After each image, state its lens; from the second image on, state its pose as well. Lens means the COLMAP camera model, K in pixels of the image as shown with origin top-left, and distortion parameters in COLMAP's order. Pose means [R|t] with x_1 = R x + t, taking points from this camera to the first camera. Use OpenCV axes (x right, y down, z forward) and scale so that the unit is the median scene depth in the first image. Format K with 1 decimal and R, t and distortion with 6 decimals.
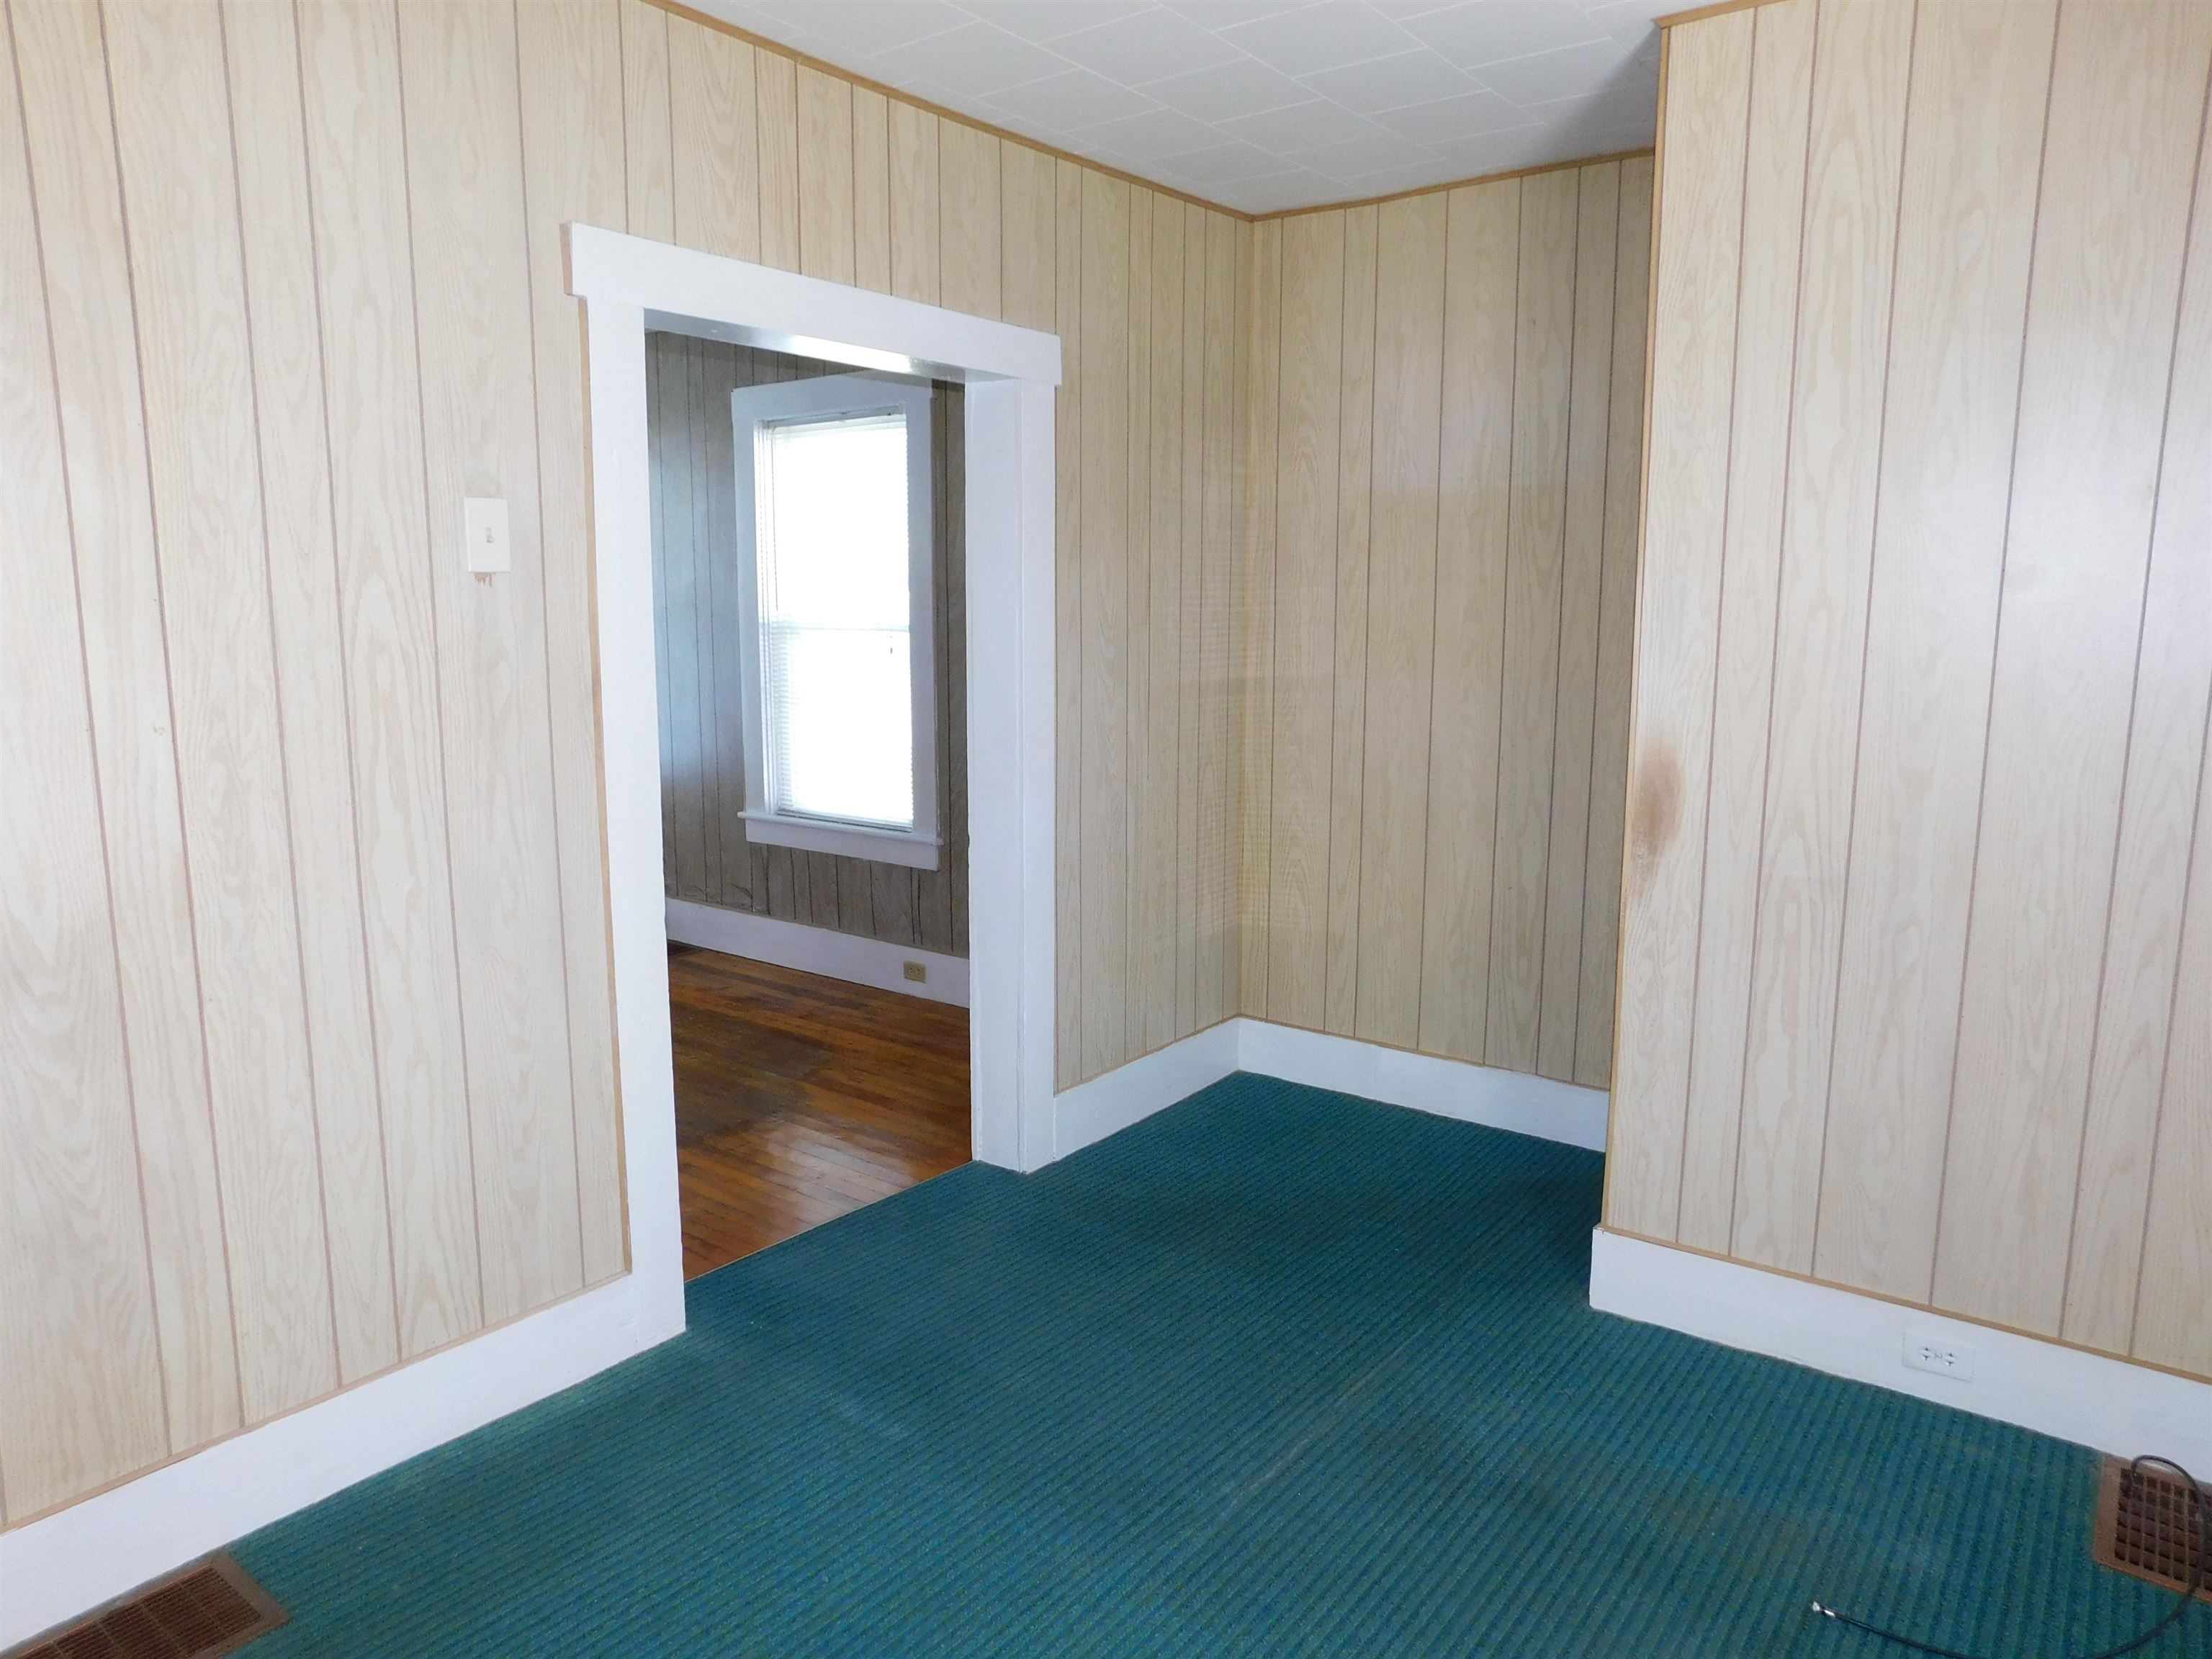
lens RADIAL K [[1465.8, 0, 1106.7], [0, 1465.8, 822.3], [0, 0, 1]] dist [-0.069397, 0.059173]
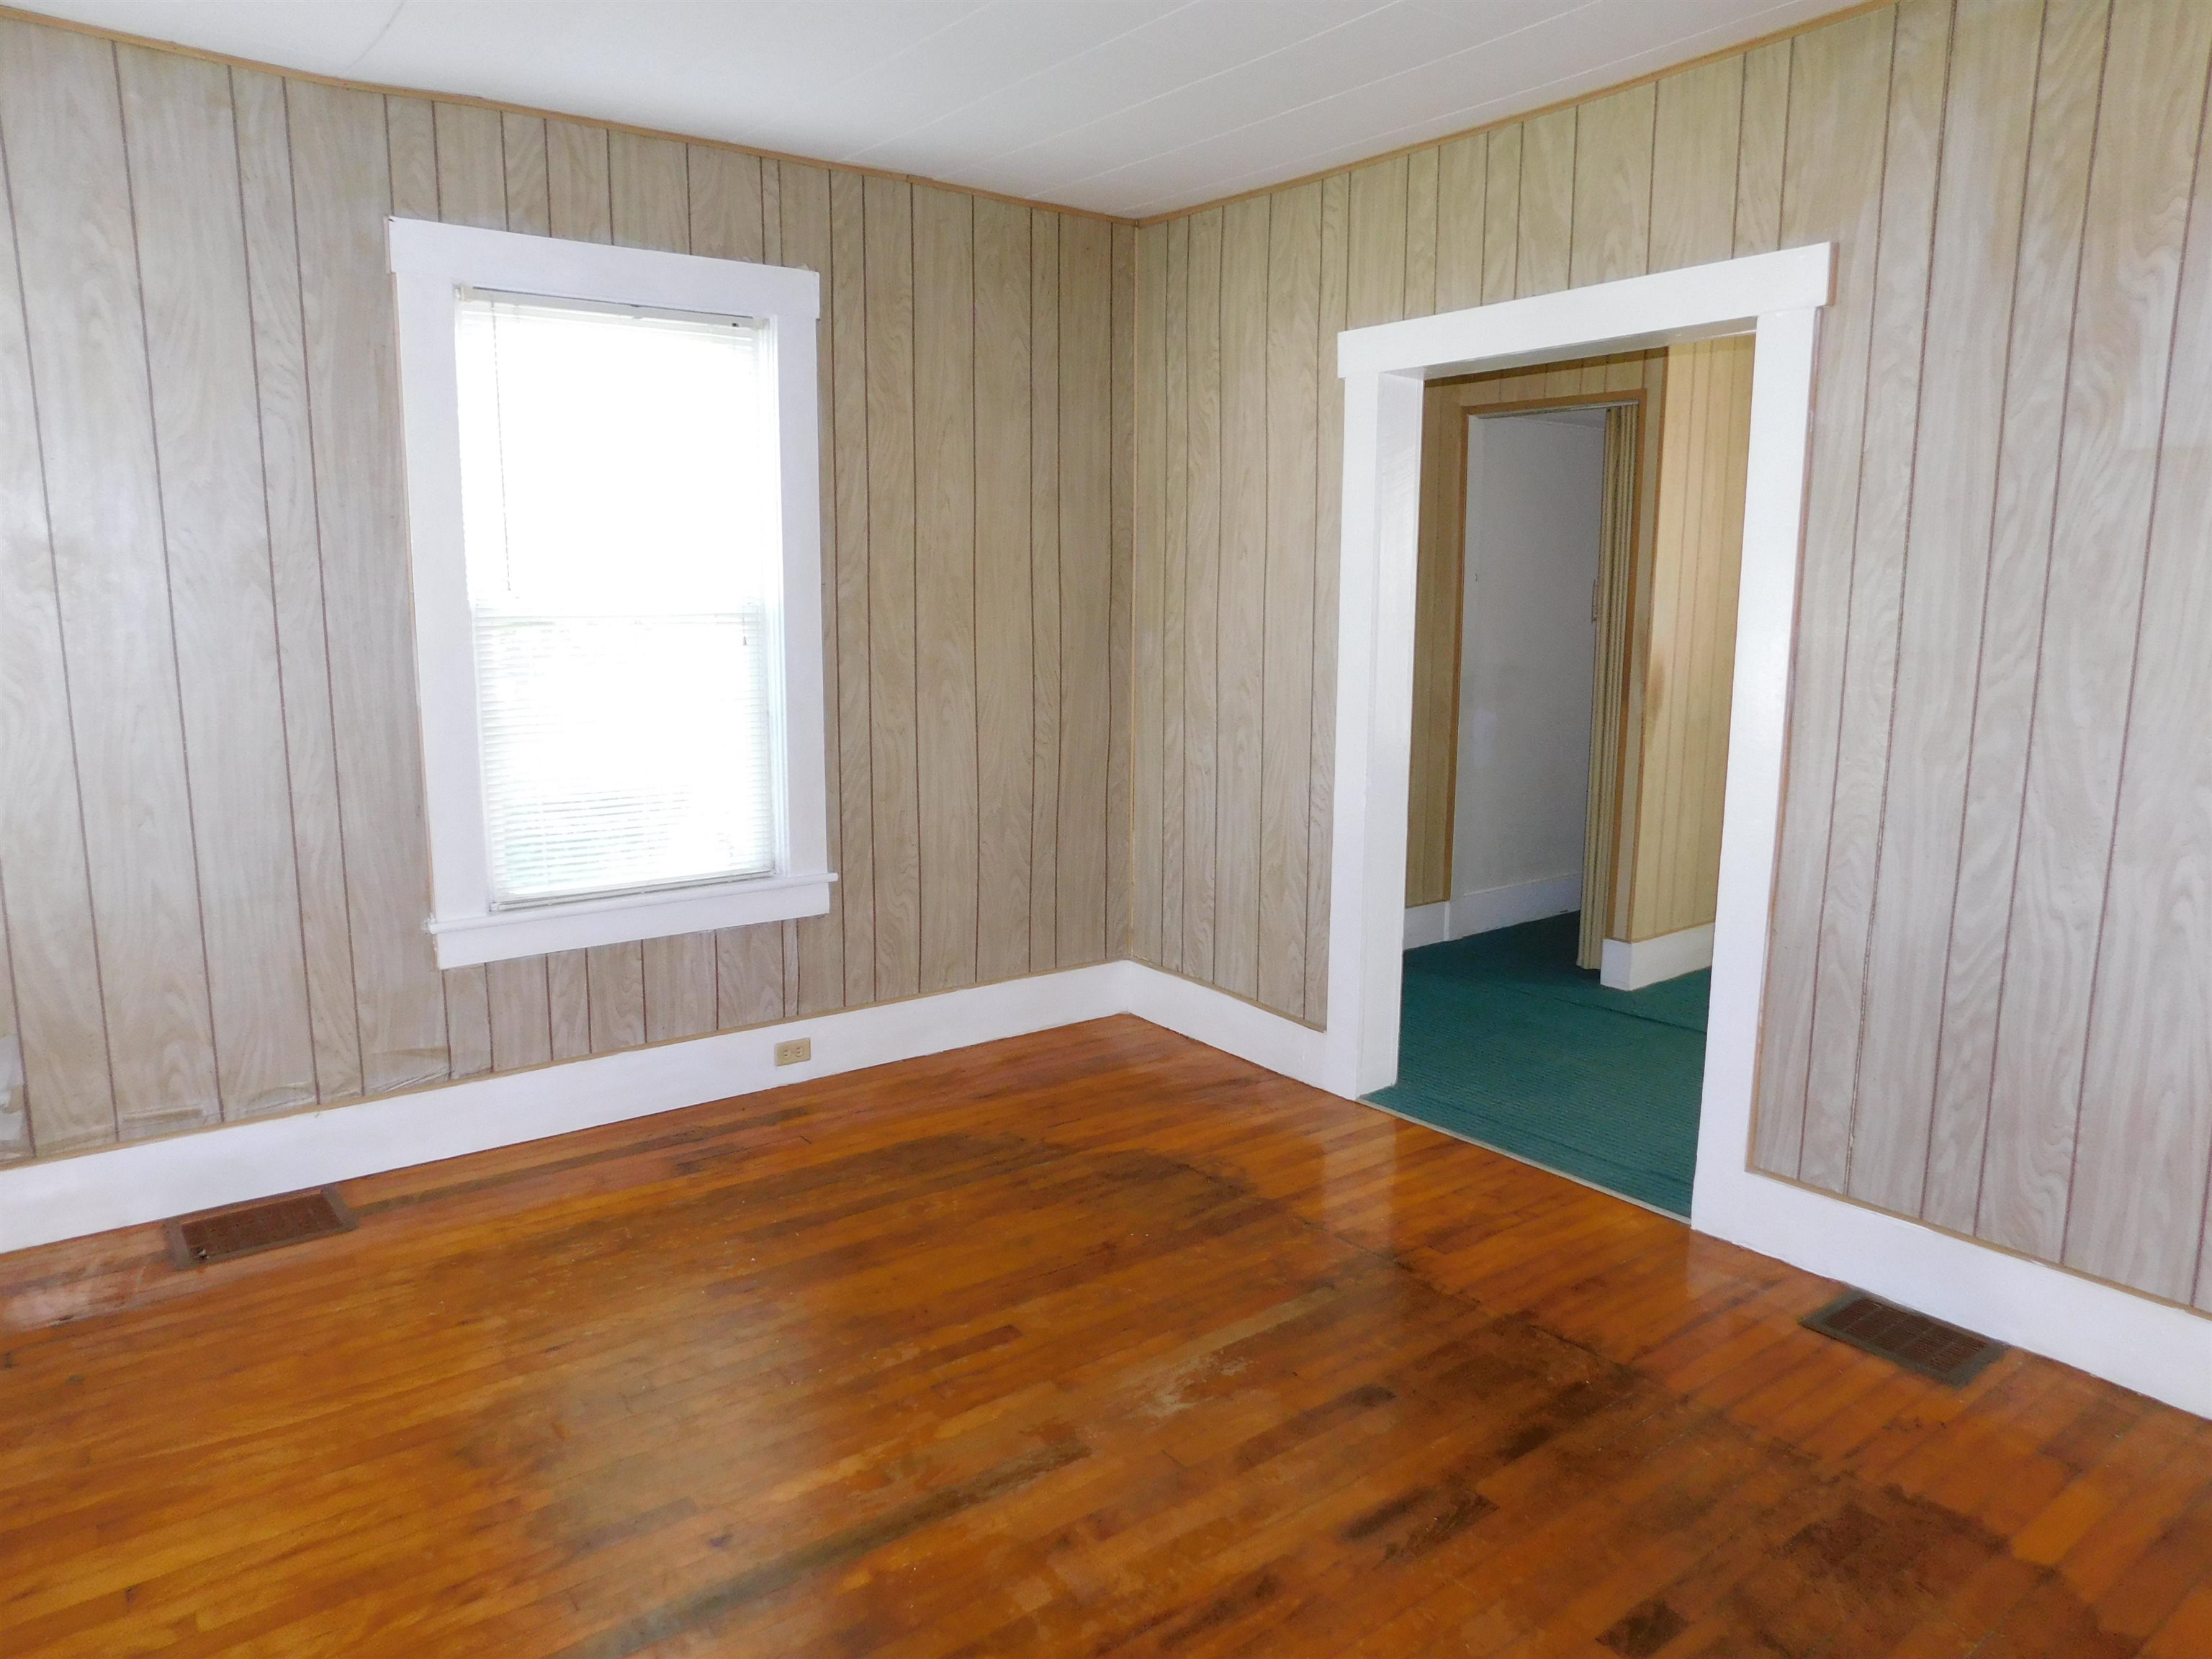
lens RADIAL K [[1465.8, 0, 1106.7], [0, 1465.8, 822.3], [0, 0, 1]] dist [-0.069397, 0.059173]
pose [[0.269132, -0.157731, 0.950099, -0.973512], [0.145163, 0.981872, 0.121886, -0.107199], [-0.952101, 0.105116, 0.287150, 0.729475]]
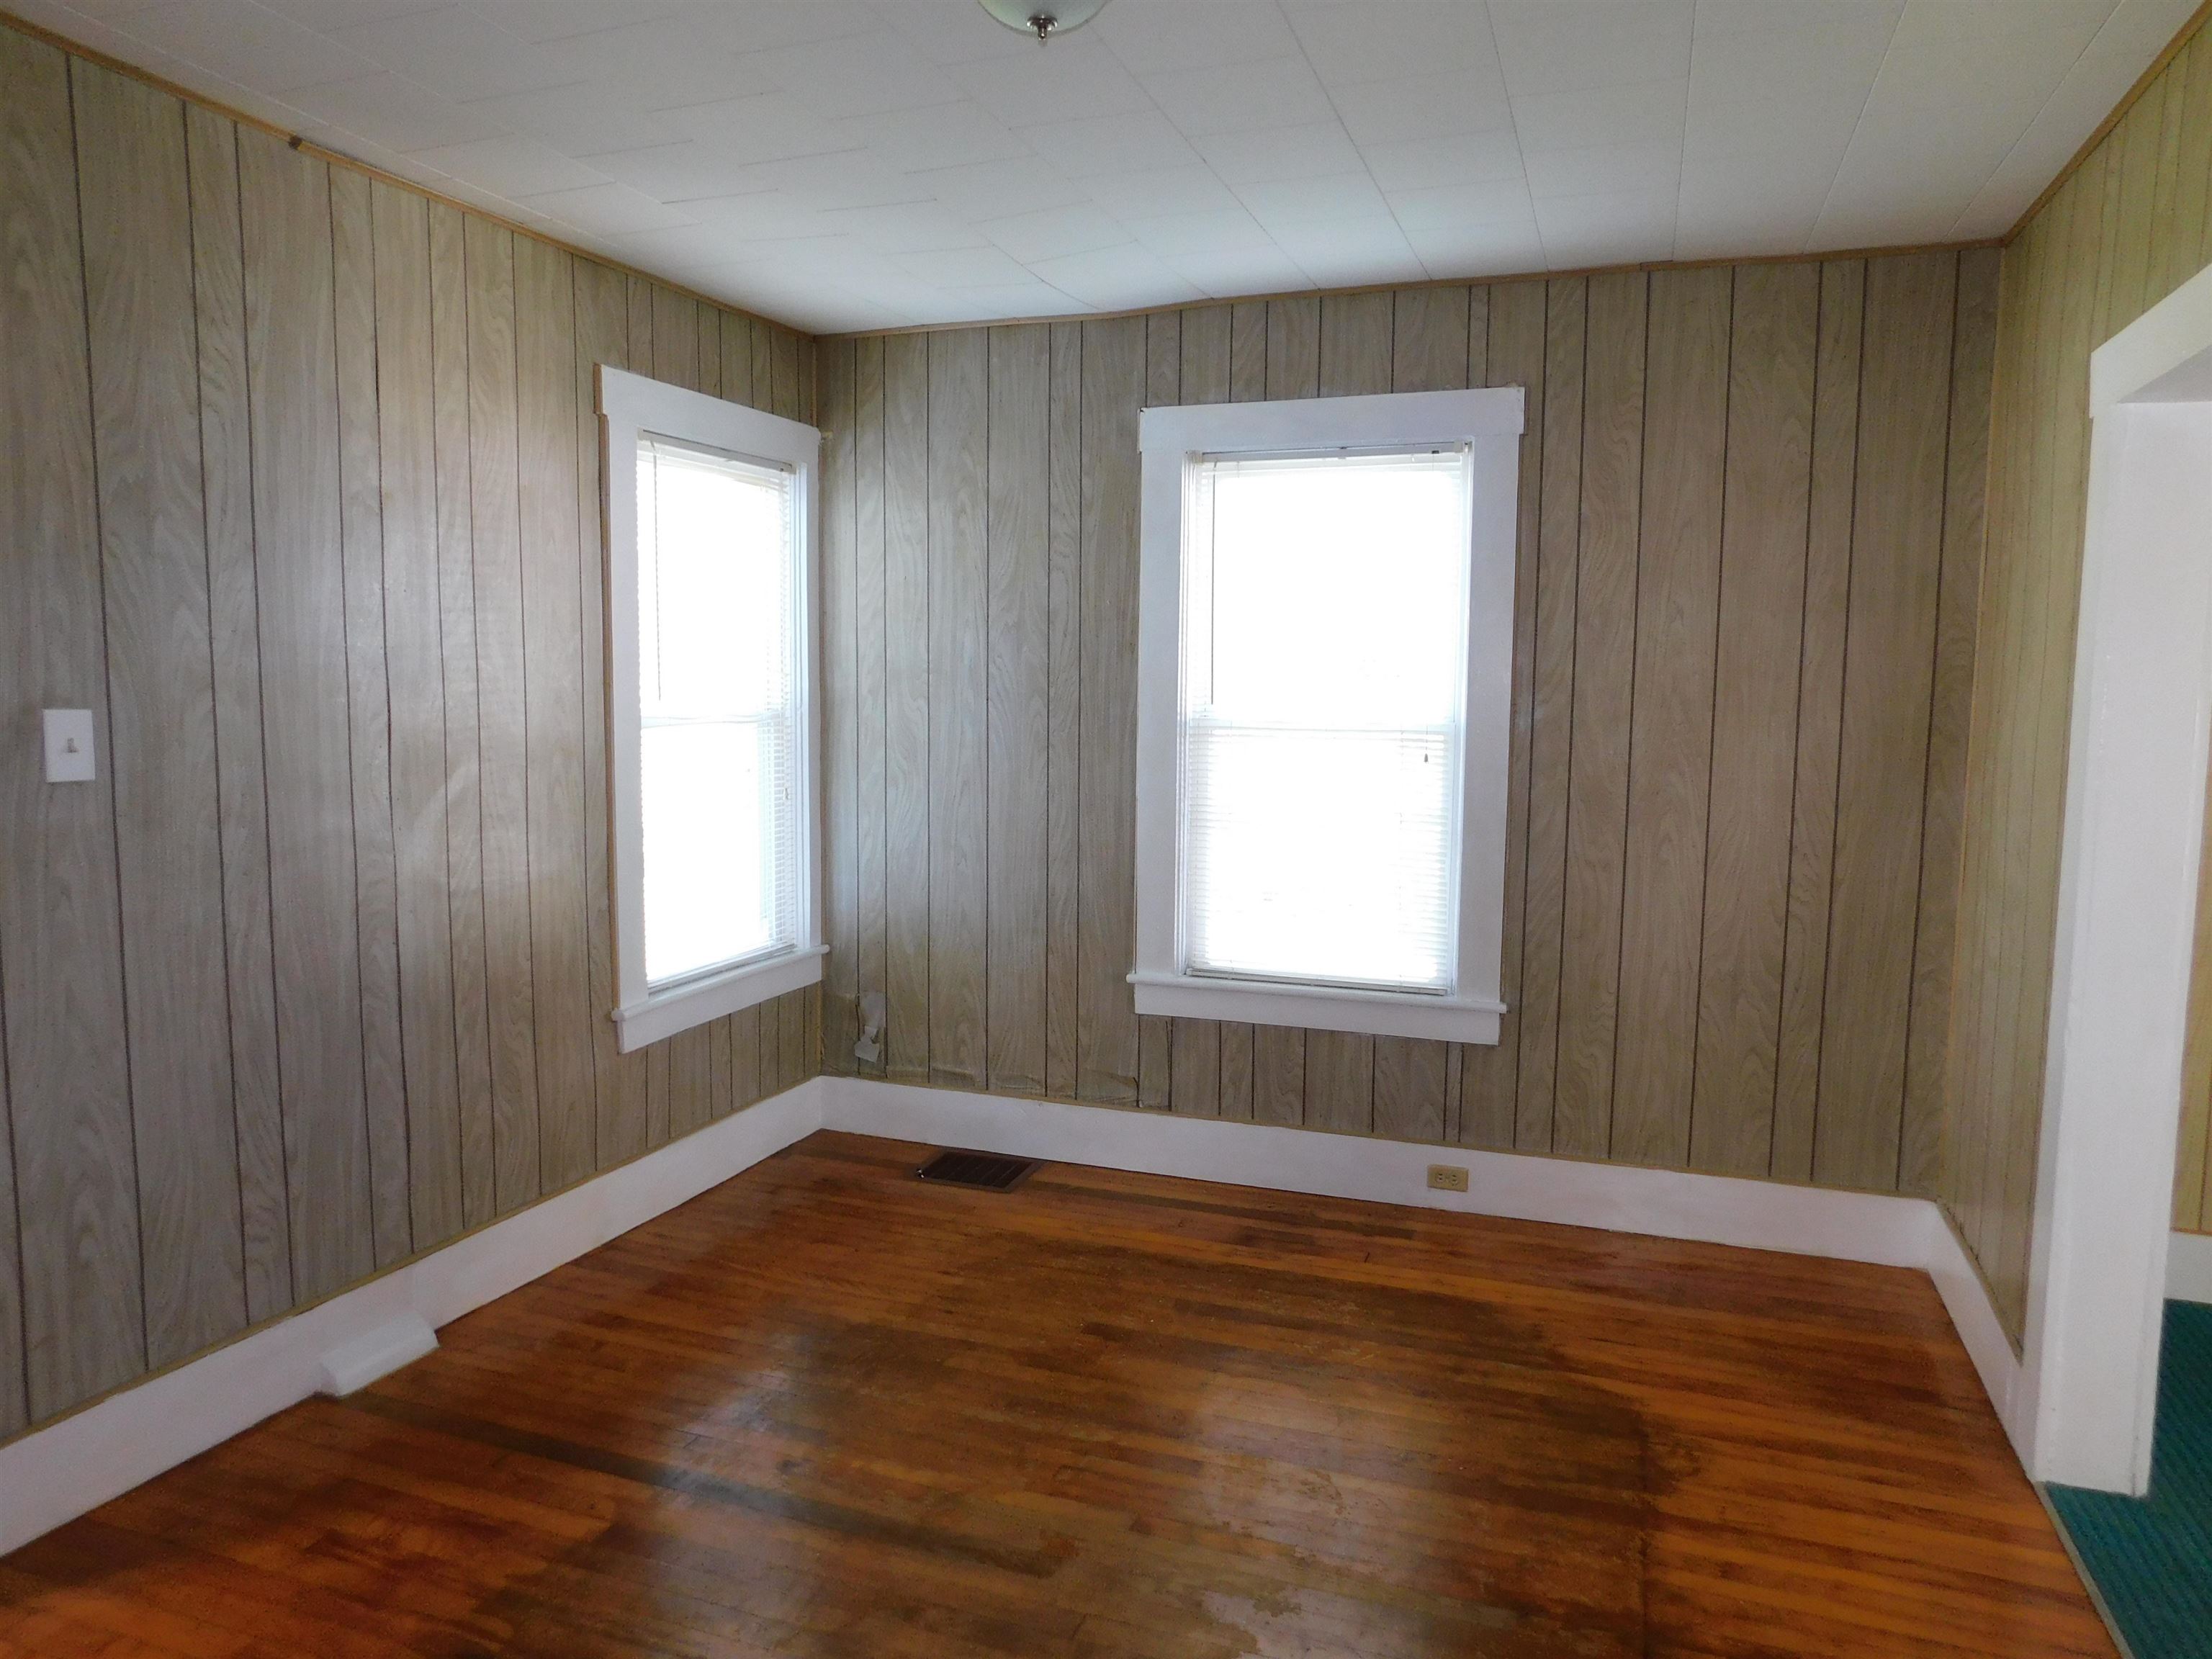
lens RADIAL K [[1465.8, 0, 1106.7], [0, 1465.8, 822.3], [0, 0, 1]] dist [-0.069397, 0.059173]
pose [[0.955766, -0.023051, 0.293223, -0.628240], [0.038969, 0.998060, -0.048561, -0.064016], [-0.291535, 0.057840, 0.954810, 0.381947]]
